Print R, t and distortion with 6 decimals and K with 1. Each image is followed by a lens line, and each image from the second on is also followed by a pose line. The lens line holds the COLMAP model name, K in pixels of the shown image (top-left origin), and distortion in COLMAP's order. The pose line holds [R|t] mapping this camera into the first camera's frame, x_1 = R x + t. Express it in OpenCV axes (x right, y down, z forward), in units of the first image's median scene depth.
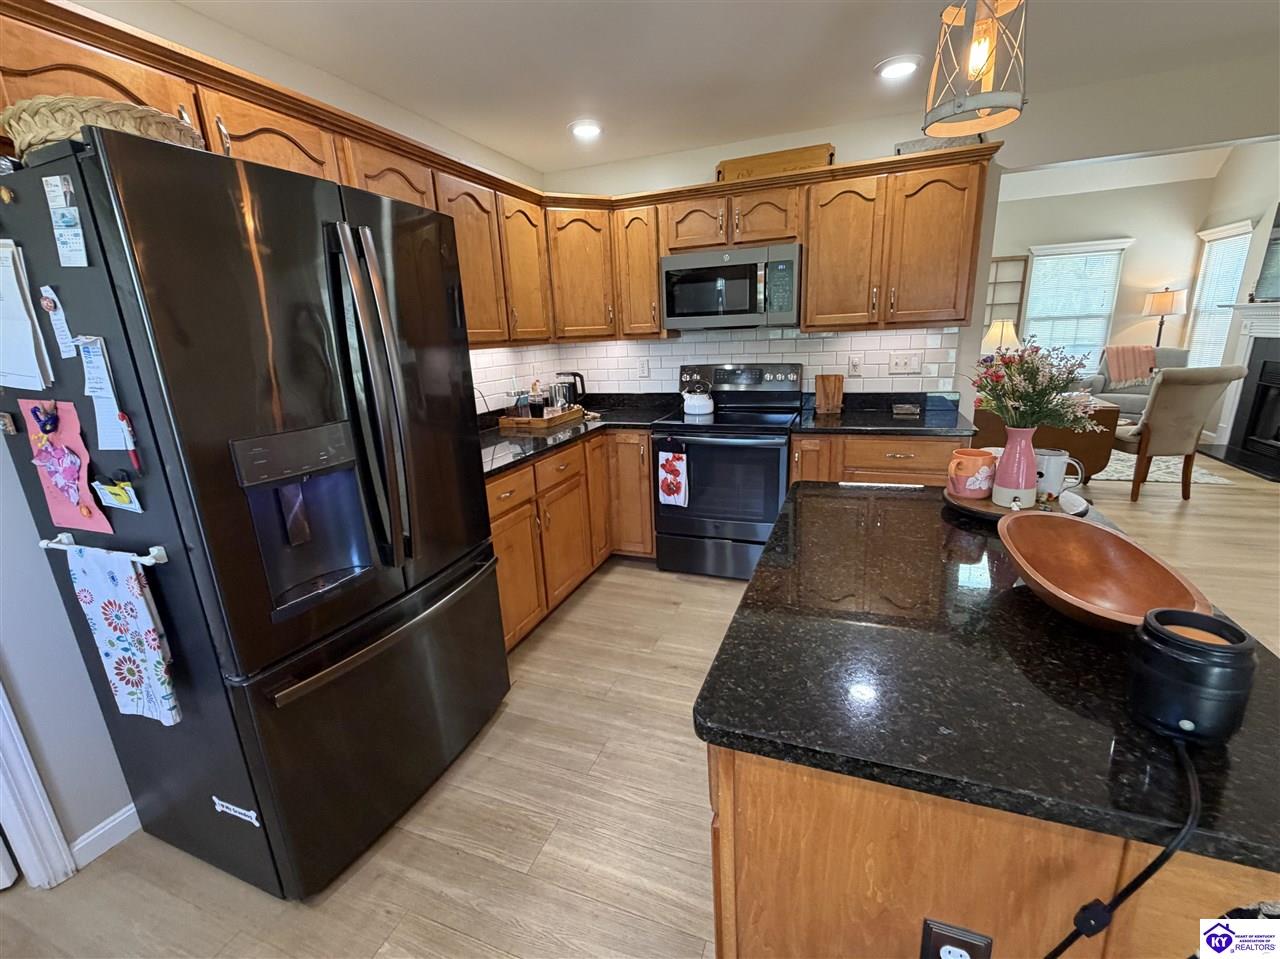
lens RADIAL K [[547.1, 0, 640.5], [0, 547.1, 478.1], [0, 0, 1]] dist [0.000258, 0.000007]
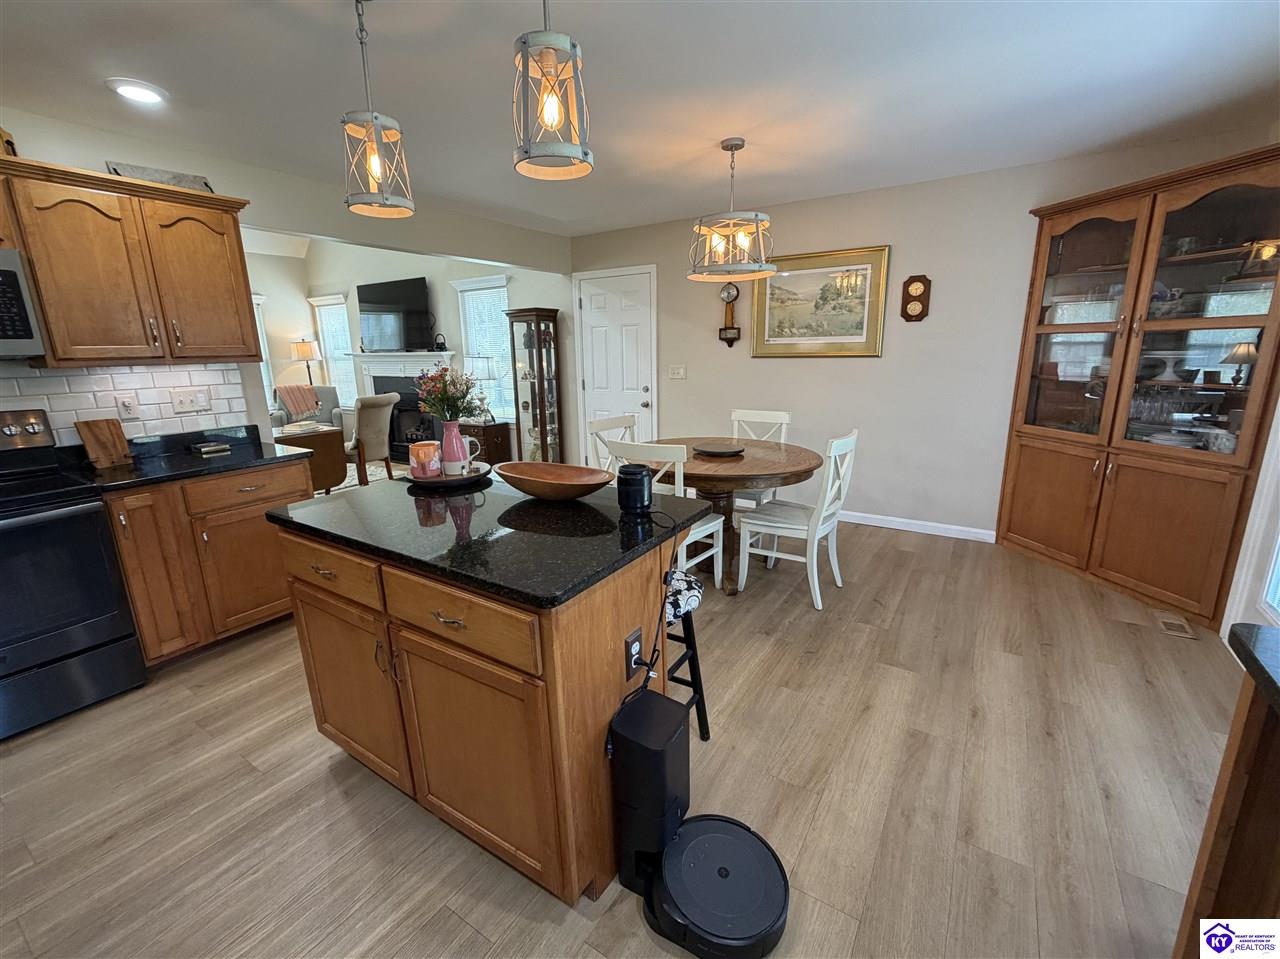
lens RADIAL K [[547.1, 0, 638.9], [0, 547.1, 479.9], [0, 0, 1]] dist [0.000258, 0.000007]
pose [[0.204432, -0.189131, 0.960436, -0.304194], [0.264542, 0.955323, 0.131816, -0.000535], [-0.942457, 0.227128, 0.245331, 0.078744]]
